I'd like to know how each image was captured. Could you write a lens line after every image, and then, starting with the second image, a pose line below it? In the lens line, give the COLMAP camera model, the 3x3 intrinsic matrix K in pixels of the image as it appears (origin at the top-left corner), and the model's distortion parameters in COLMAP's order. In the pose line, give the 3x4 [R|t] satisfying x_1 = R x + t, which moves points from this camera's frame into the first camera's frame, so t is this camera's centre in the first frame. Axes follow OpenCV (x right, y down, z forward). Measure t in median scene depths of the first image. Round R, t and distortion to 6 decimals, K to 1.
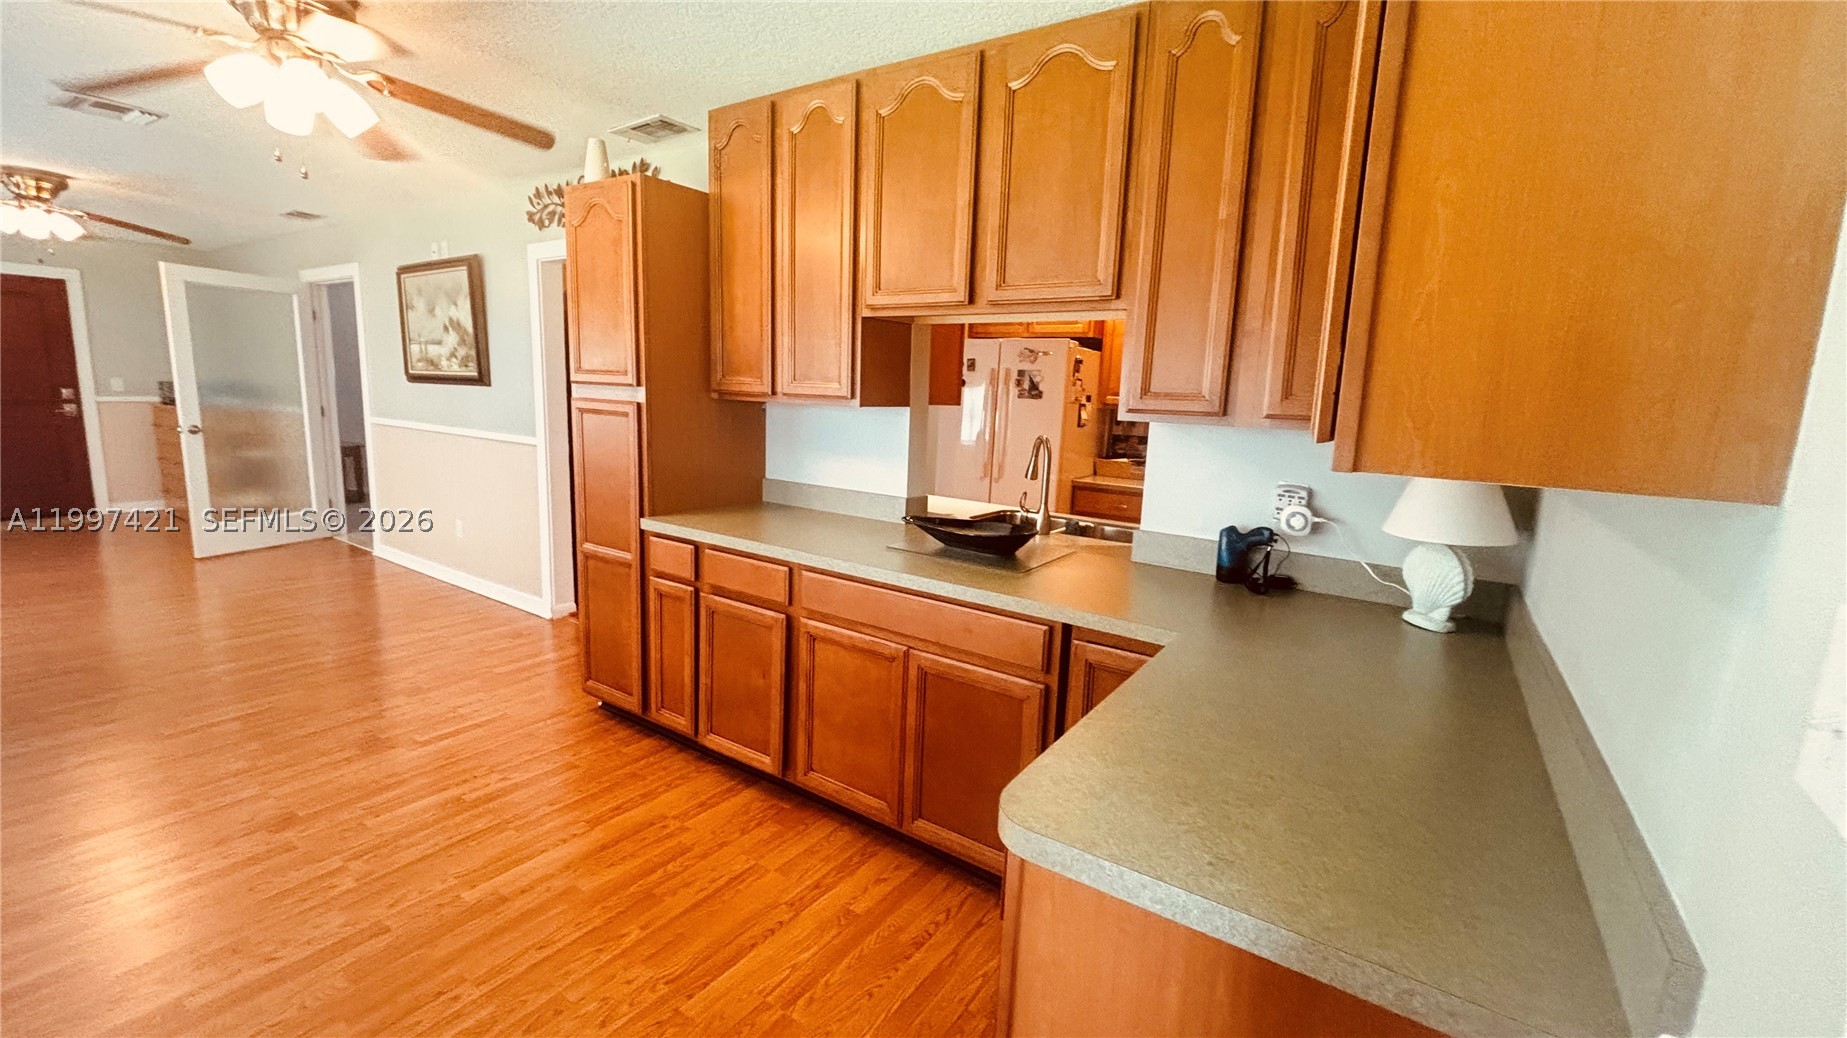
lens RADIAL K [[756.3, 0, 927.2], [0, 756.3, 517.4], [0, 0, 1]] dist [0.001669, 0.000104]
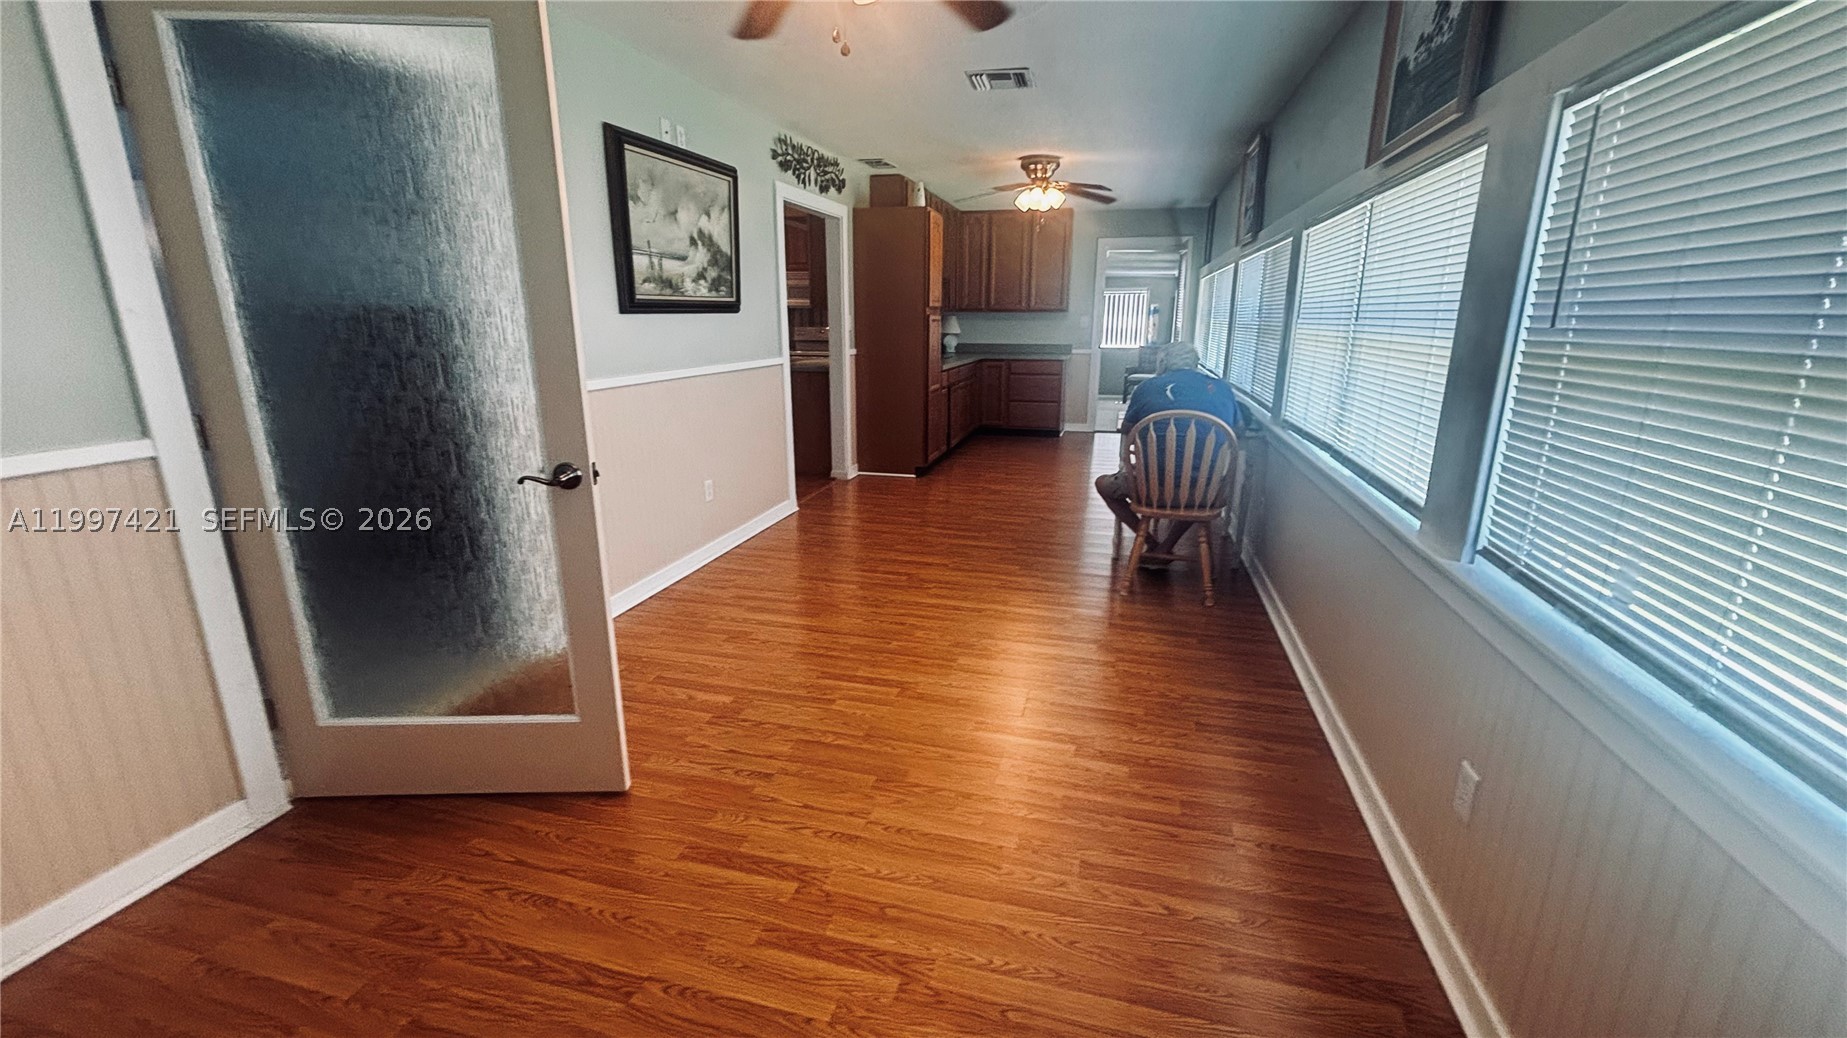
lens RADIAL K [[756.3, 0, 925.2], [0, 756.3, 516.7], [0, 0, 1]] dist [0.001669, 0.000104]
pose [[-0.327588, -0.287007, 0.900174, -1.517547], [0.133086, 0.929229, 0.344704, -0.222837], [-0.935401, 0.232722, -0.266207, 1.052732]]
